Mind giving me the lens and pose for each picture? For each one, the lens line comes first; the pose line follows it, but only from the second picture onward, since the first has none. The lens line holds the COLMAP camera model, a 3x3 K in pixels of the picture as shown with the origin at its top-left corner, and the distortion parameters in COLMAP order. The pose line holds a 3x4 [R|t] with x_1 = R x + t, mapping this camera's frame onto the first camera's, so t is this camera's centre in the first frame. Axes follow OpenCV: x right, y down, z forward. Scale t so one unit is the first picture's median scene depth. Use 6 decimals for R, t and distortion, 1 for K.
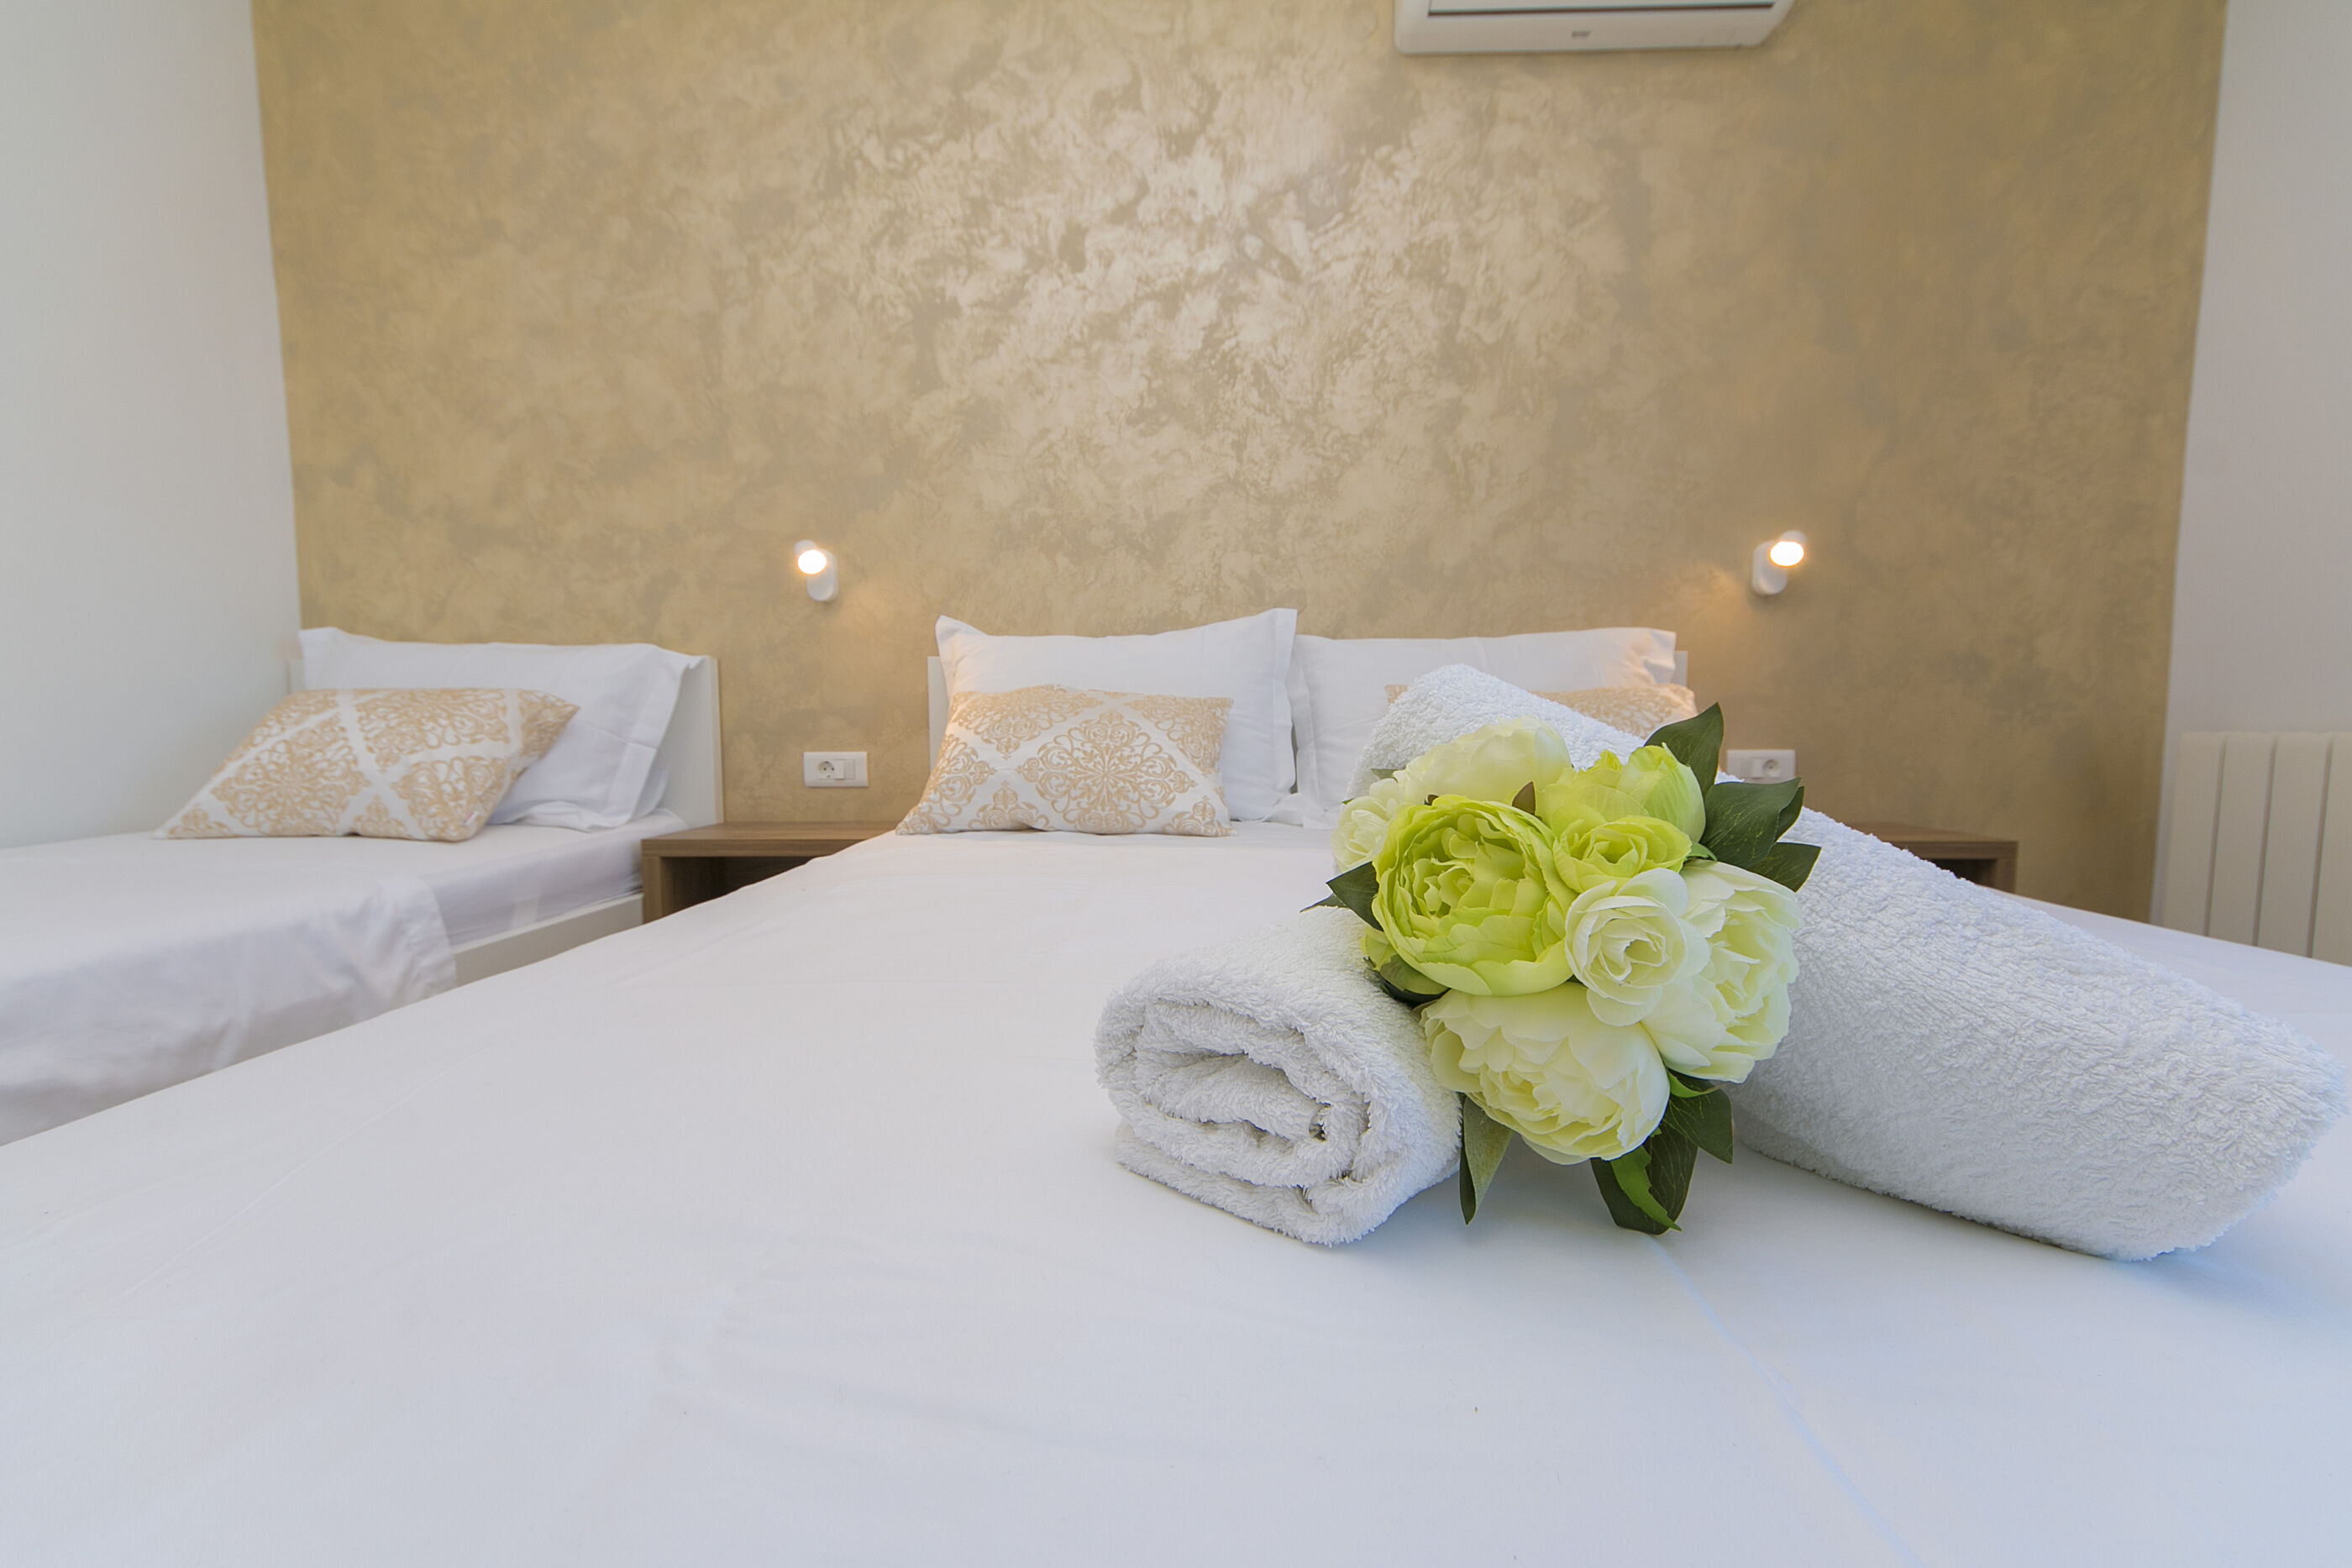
lens RADIAL K [[883.7, 0, 1207.3], [0, 883.7, 786.0], [0, 0, 1]] dist [0.000701, -0.000257]
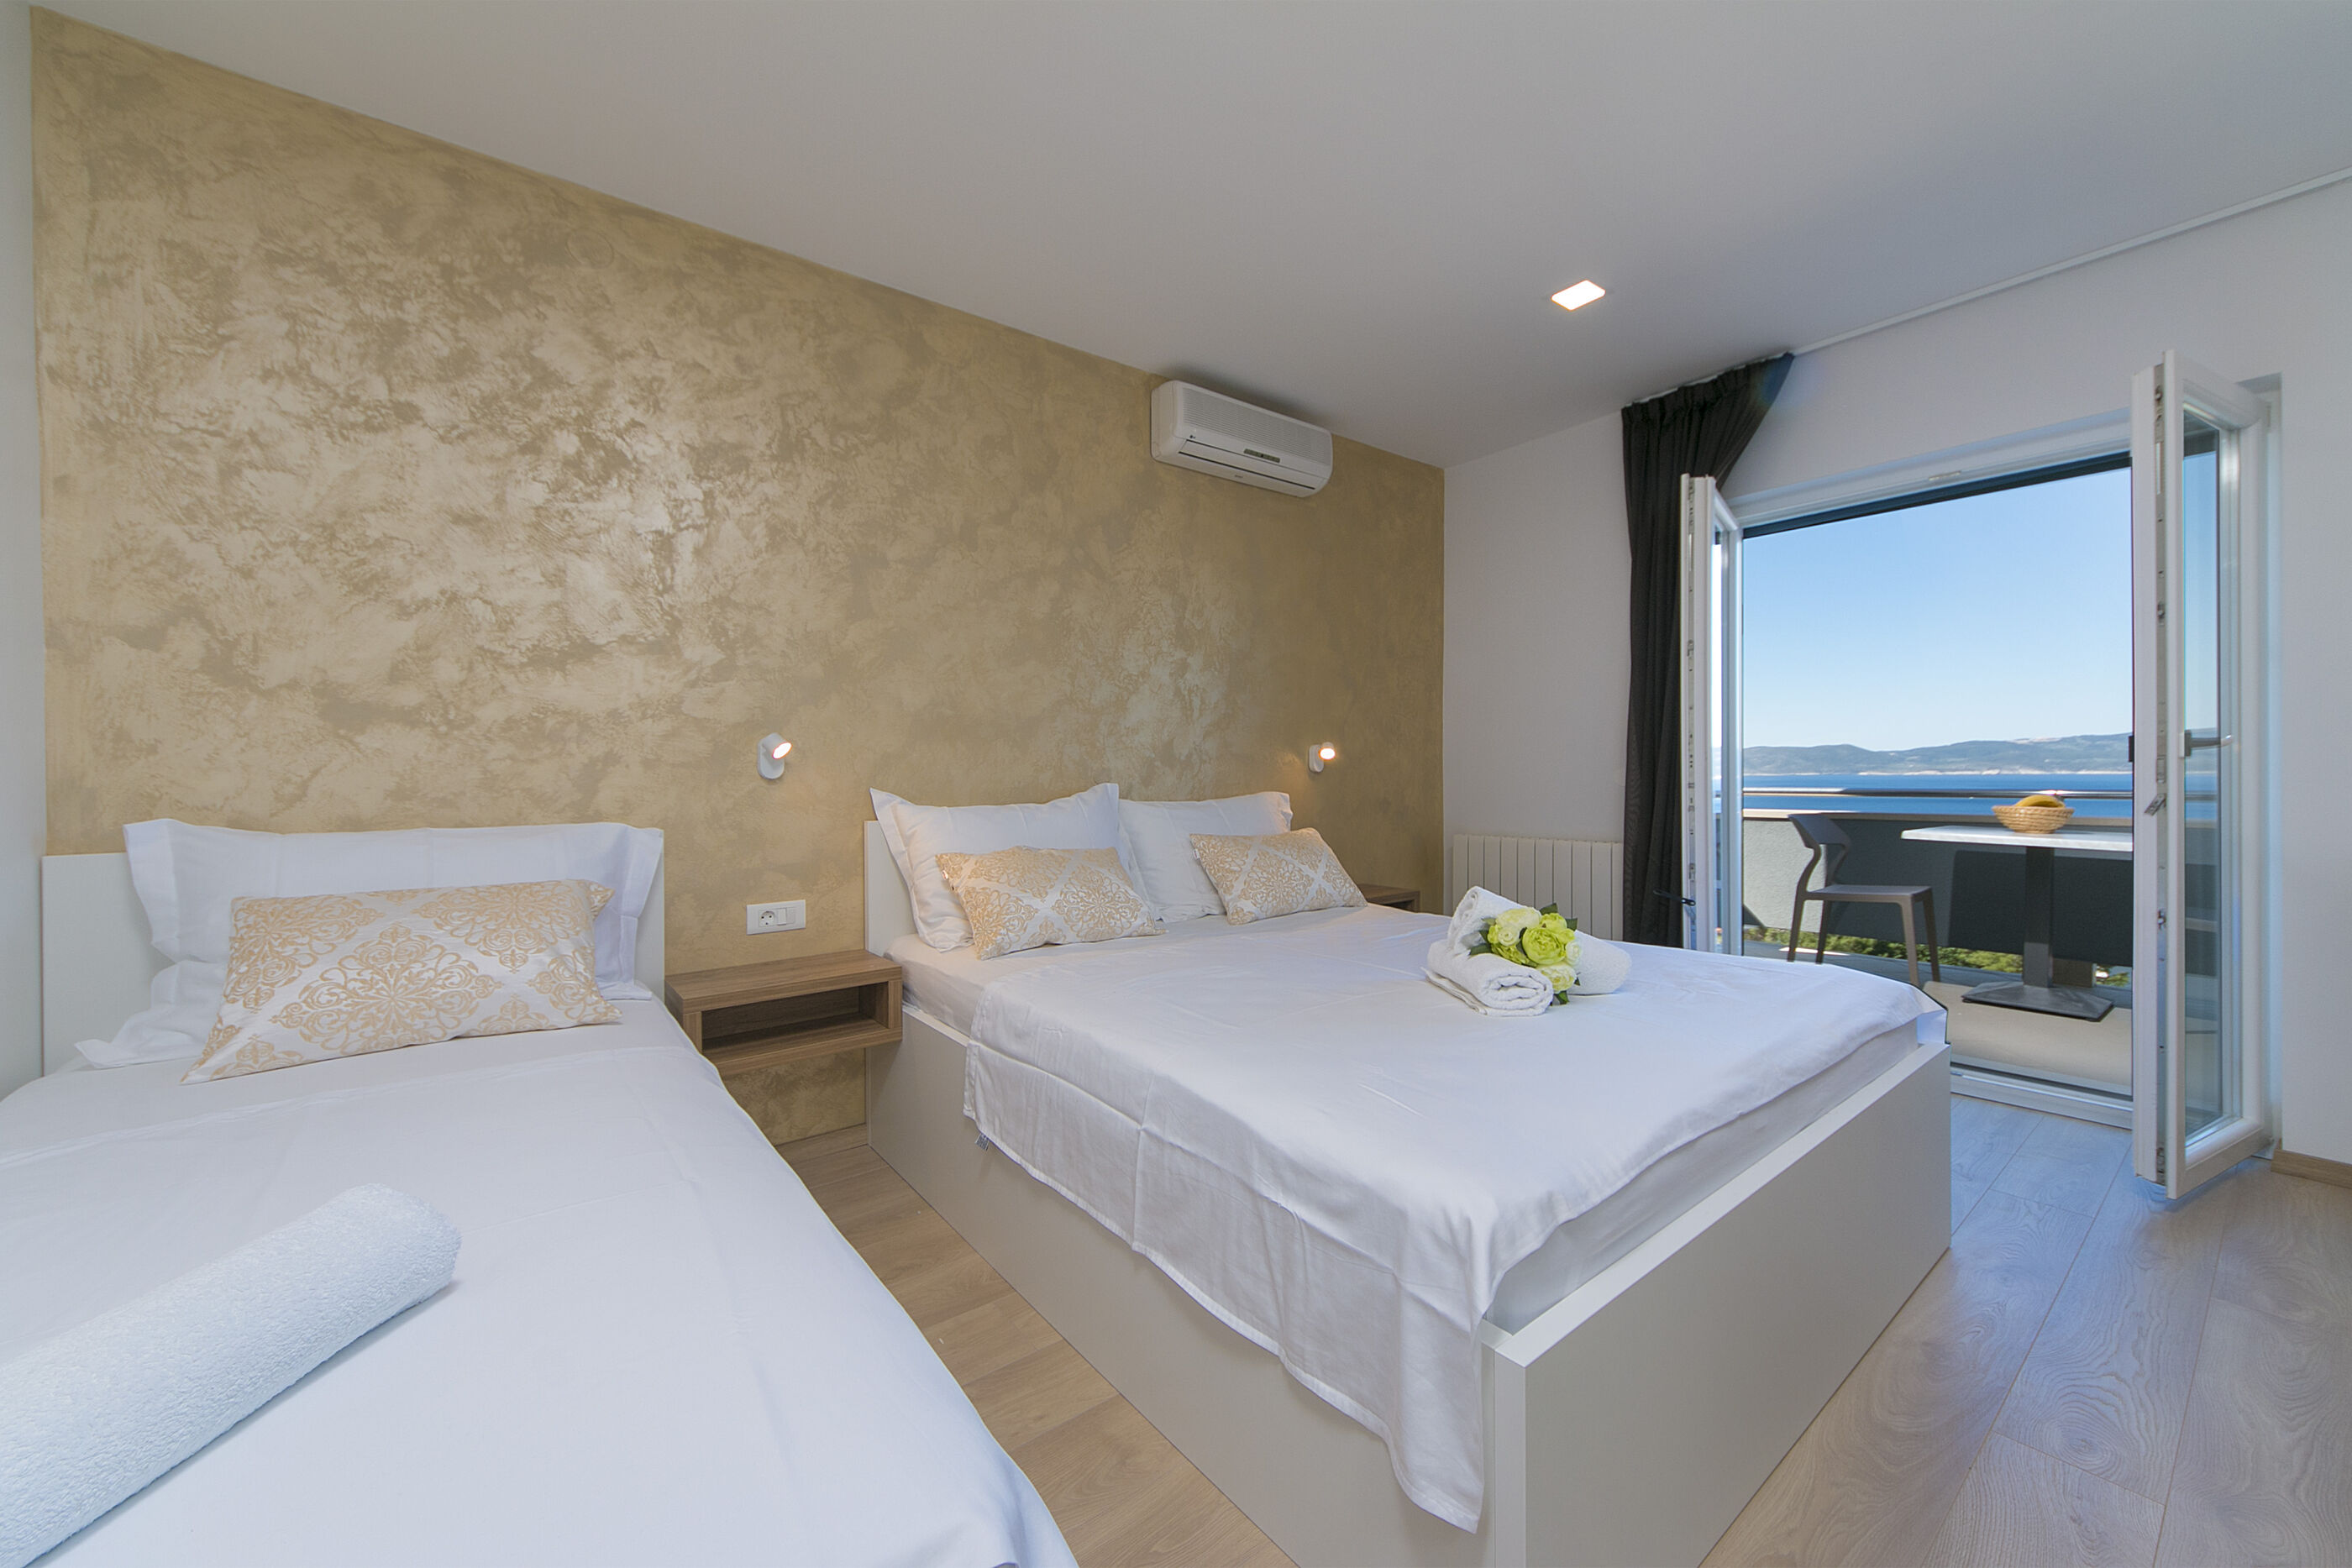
lens RADIAL K [[883.7, 0, 1207.3], [0, 883.7, 786.0], [0, 0, 1]] dist [0.000701, -0.000257]
pose [[0.764562, -0.019627, 0.644252, -0.783030], [0.056798, 0.997699, -0.037010, -0.124666], [-0.642043, 0.064889, 0.763917, -0.316415]]
